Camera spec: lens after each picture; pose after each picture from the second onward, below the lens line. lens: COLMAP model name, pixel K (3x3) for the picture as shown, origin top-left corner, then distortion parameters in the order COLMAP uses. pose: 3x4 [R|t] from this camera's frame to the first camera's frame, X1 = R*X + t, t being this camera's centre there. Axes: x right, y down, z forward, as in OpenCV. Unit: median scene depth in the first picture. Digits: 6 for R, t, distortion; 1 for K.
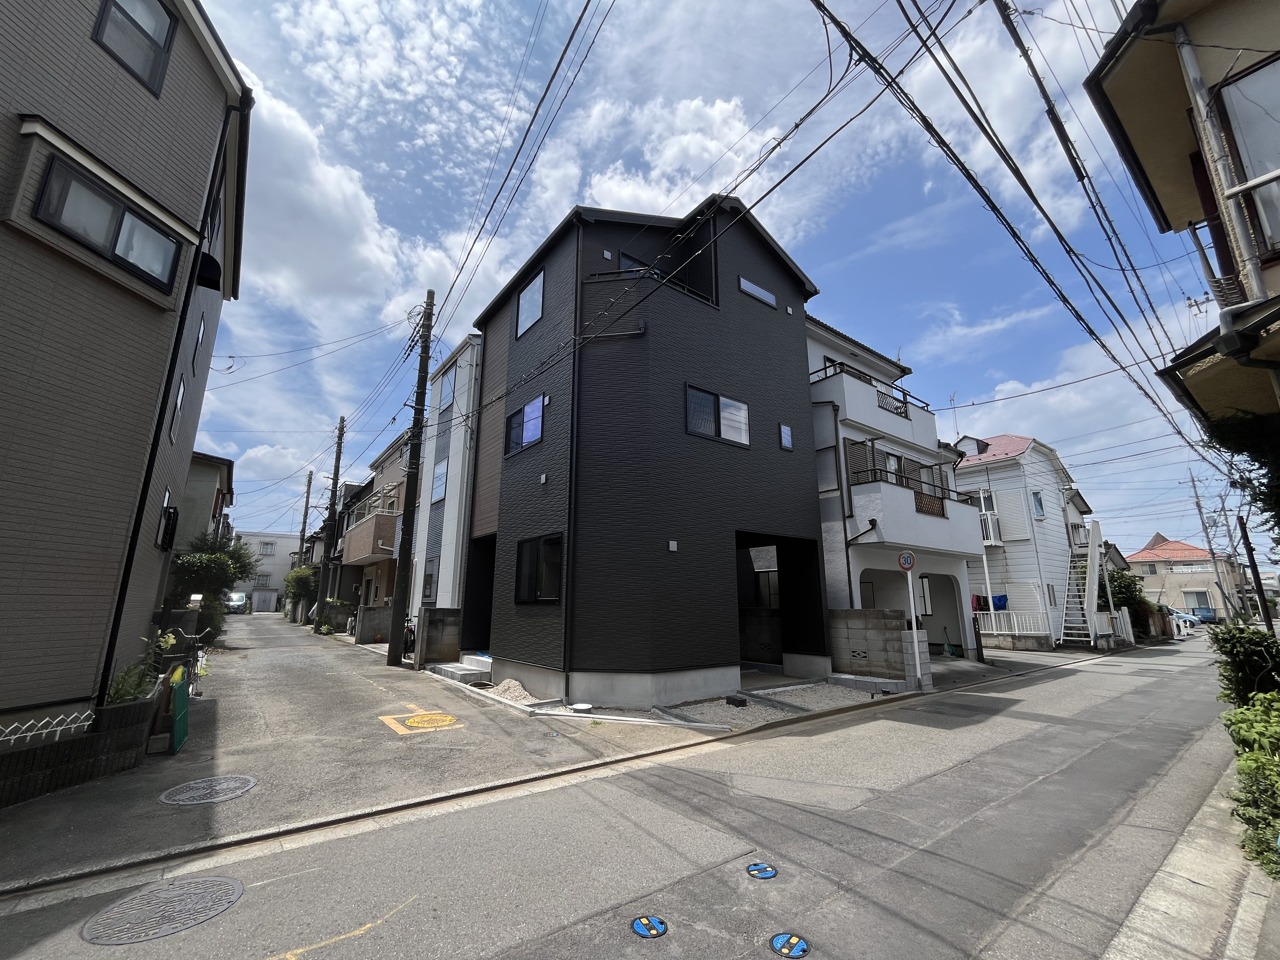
lens RADIAL K [[526.4, 0, 635.1], [0, 526.4, 484.8], [0, 0, 1]] dist [-0.004200, 0.001500]
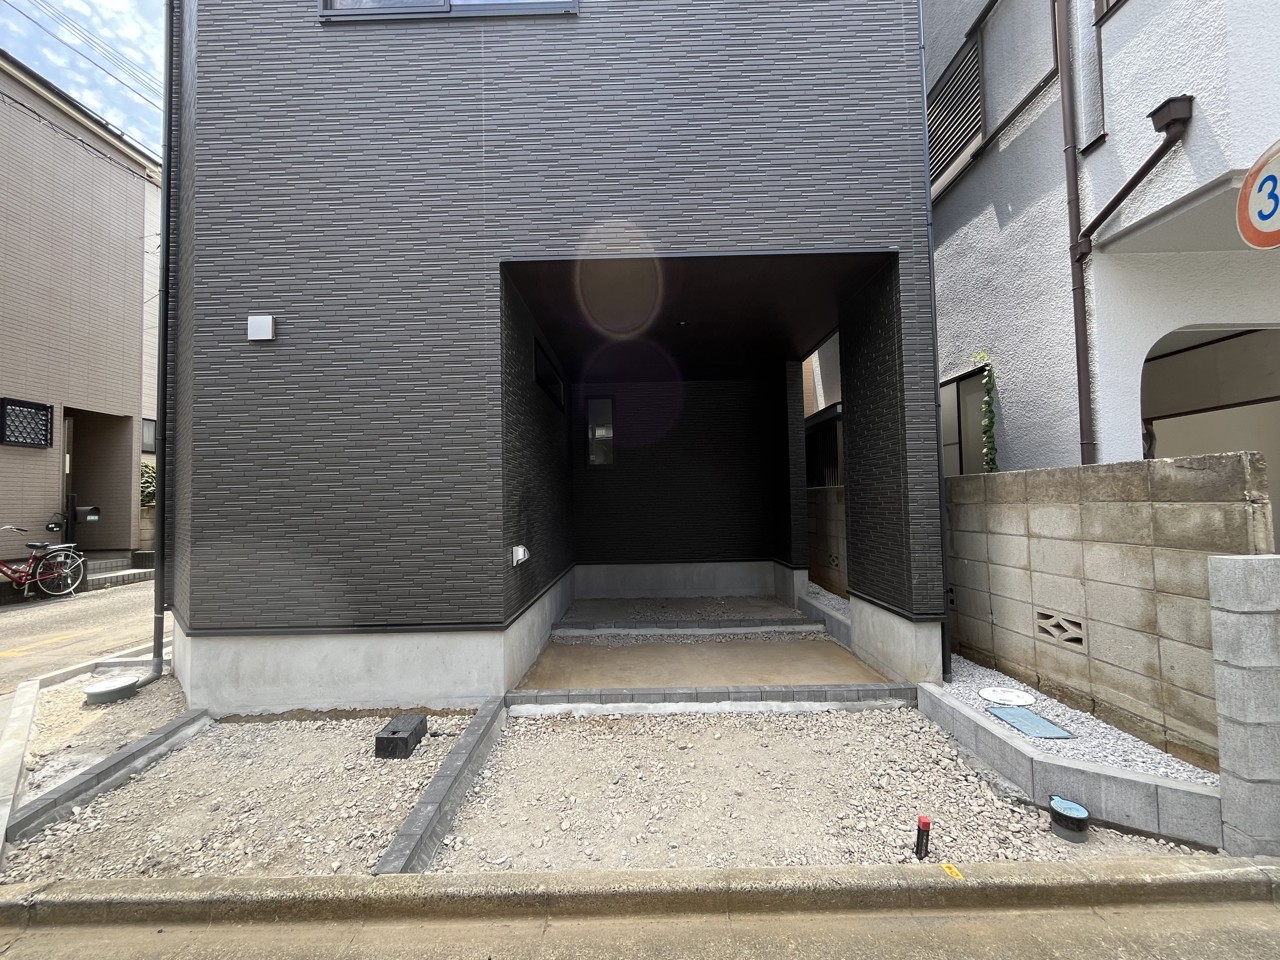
lens RADIAL K [[550.4, 0, 637.5], [0, 550.4, 482.1], [0, 0, 1]] dist [-0.001019, 0.000272]
pose [[0.792444, -0.042899, -0.608435, 0.430293], [0.158501, 0.977738, 0.137499, 0.173833], [0.588991, -0.205398, 0.781602, 0.662442]]
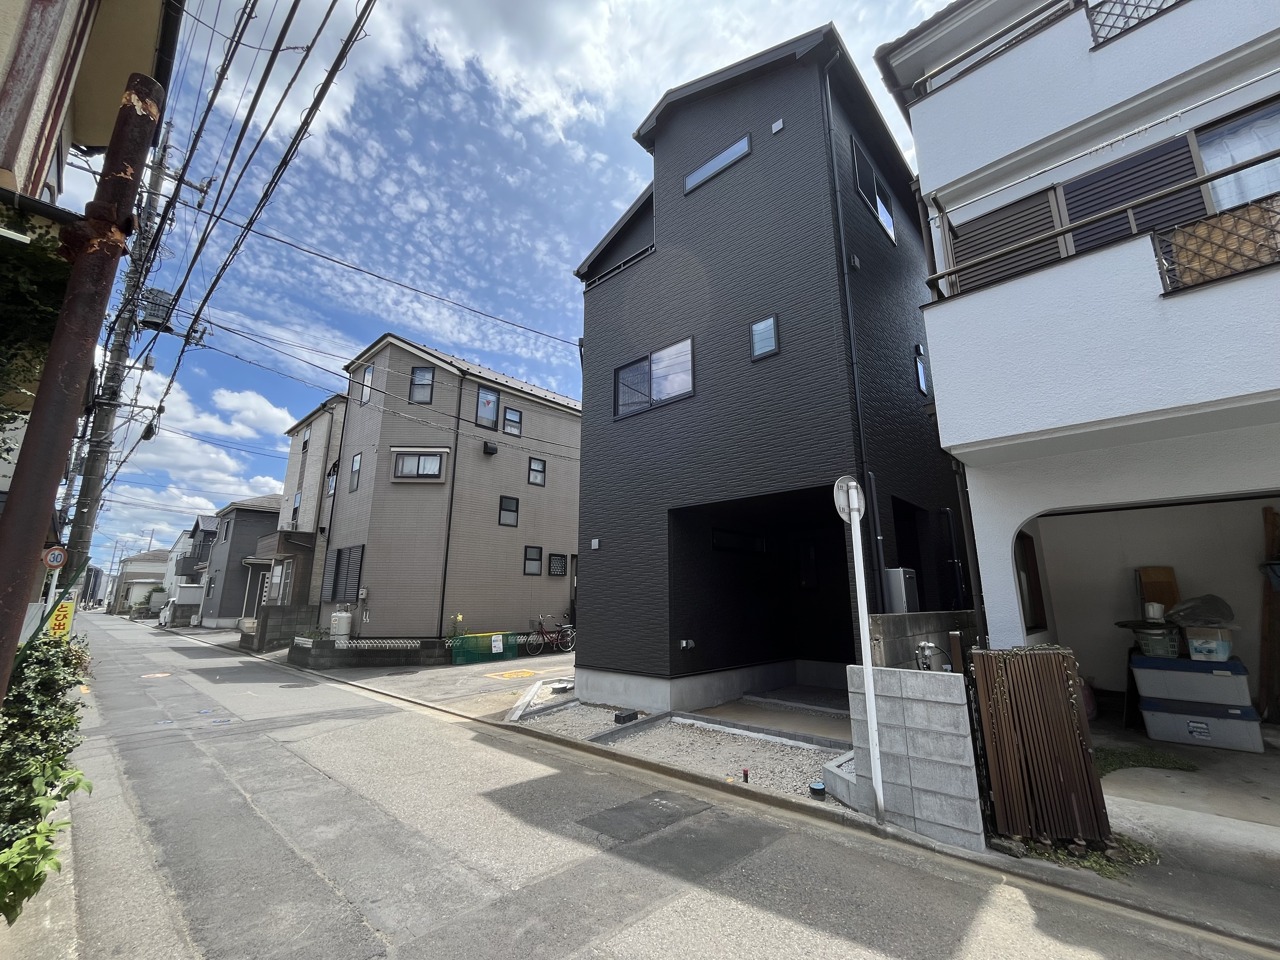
lens RADIAL K [[526.4, 0, 635.7], [0, 526.4, 478.7], [0, 0, 1]] dist [-0.004200, 0.001500]
pose [[0.169205, -0.225887, -0.959346, 0.859195], [0.221128, 0.957267, -0.186395, 0.160985], [0.960454, -0.180599, 0.211924, 0.712563]]
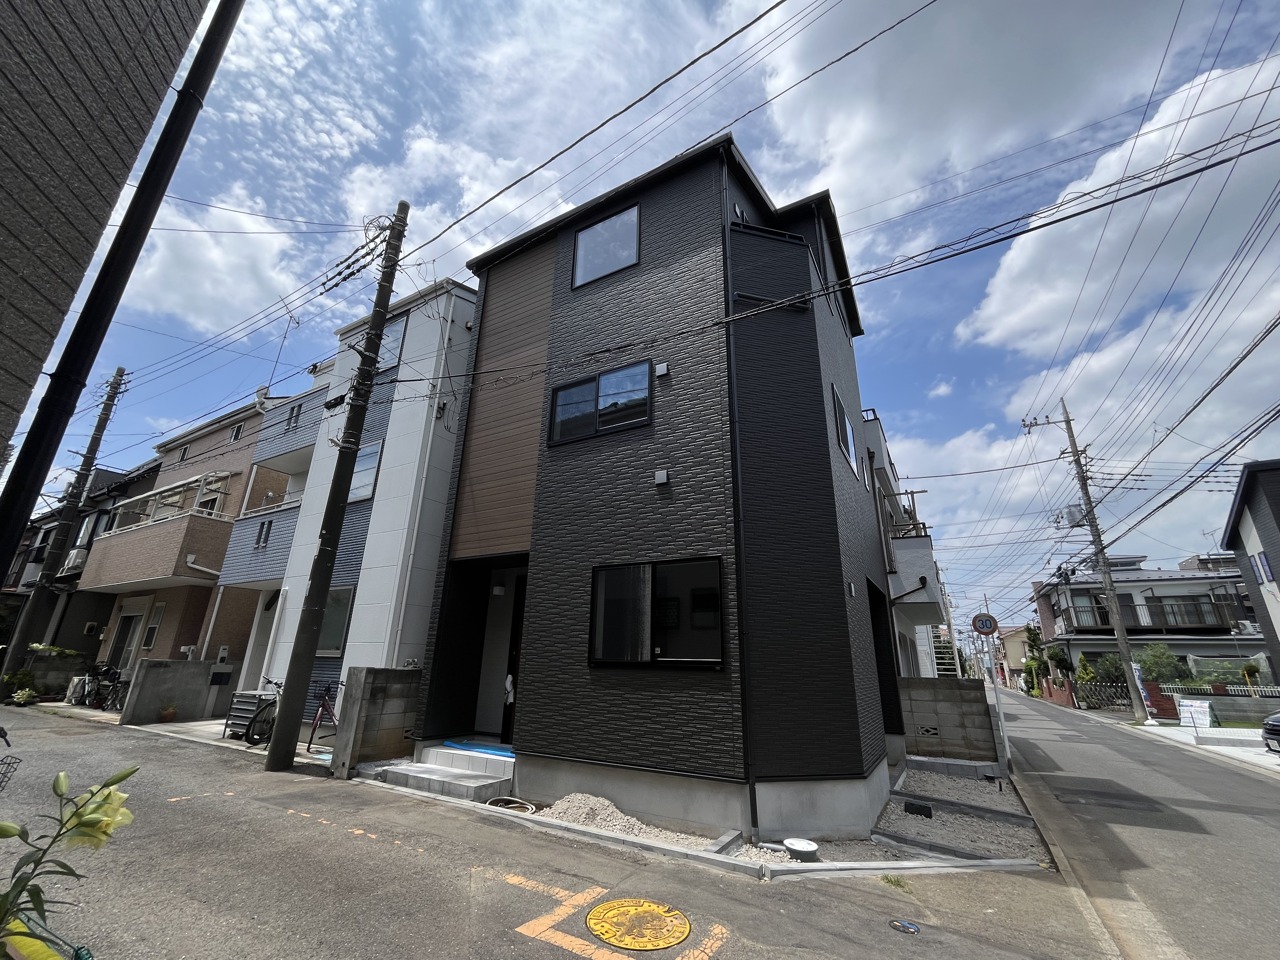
lens RADIAL K [[526.4, 0, 638.6], [0, 526.4, 485.3], [0, 0, 1]] dist [-0.004200, 0.001500]
pose [[0.922932, 0.140138, 0.358550, -0.388960], [-0.102996, 0.987323, -0.120771, 0.074242], [-0.370929, 0.074534, 0.925665, 0.339286]]
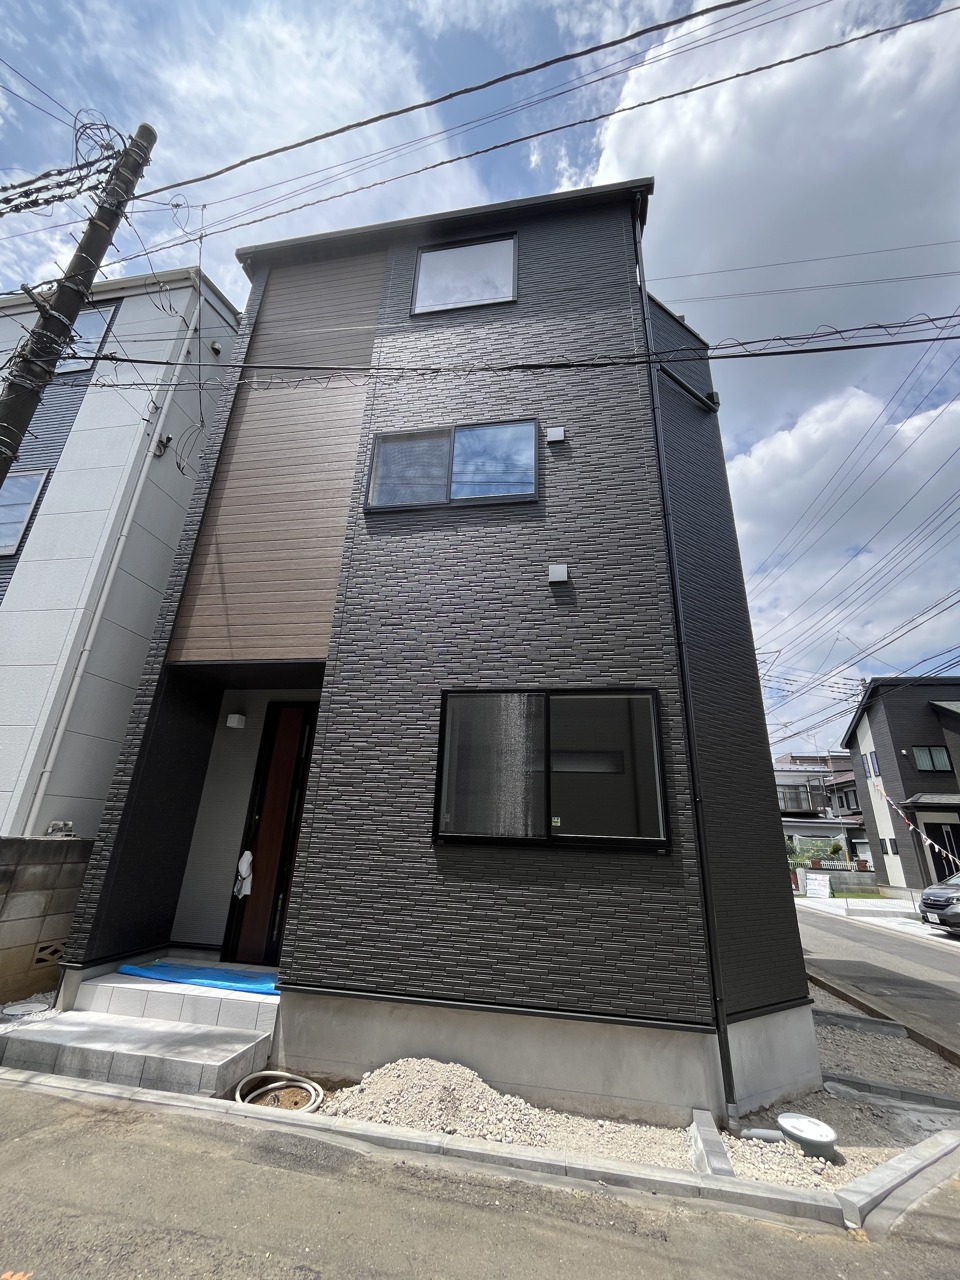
lens RADIAL K [[526.4, 0, 480.7], [0, 526.4, 637.9], [0, 0, 1]] dist [-0.004200, 0.001500]
pose [[0.733004, 0.268297, 0.625077, -0.446823], [-0.186926, 0.963000, -0.194141, 0.133137], [-0.654037, 0.025463, 0.756034, 0.604847]]
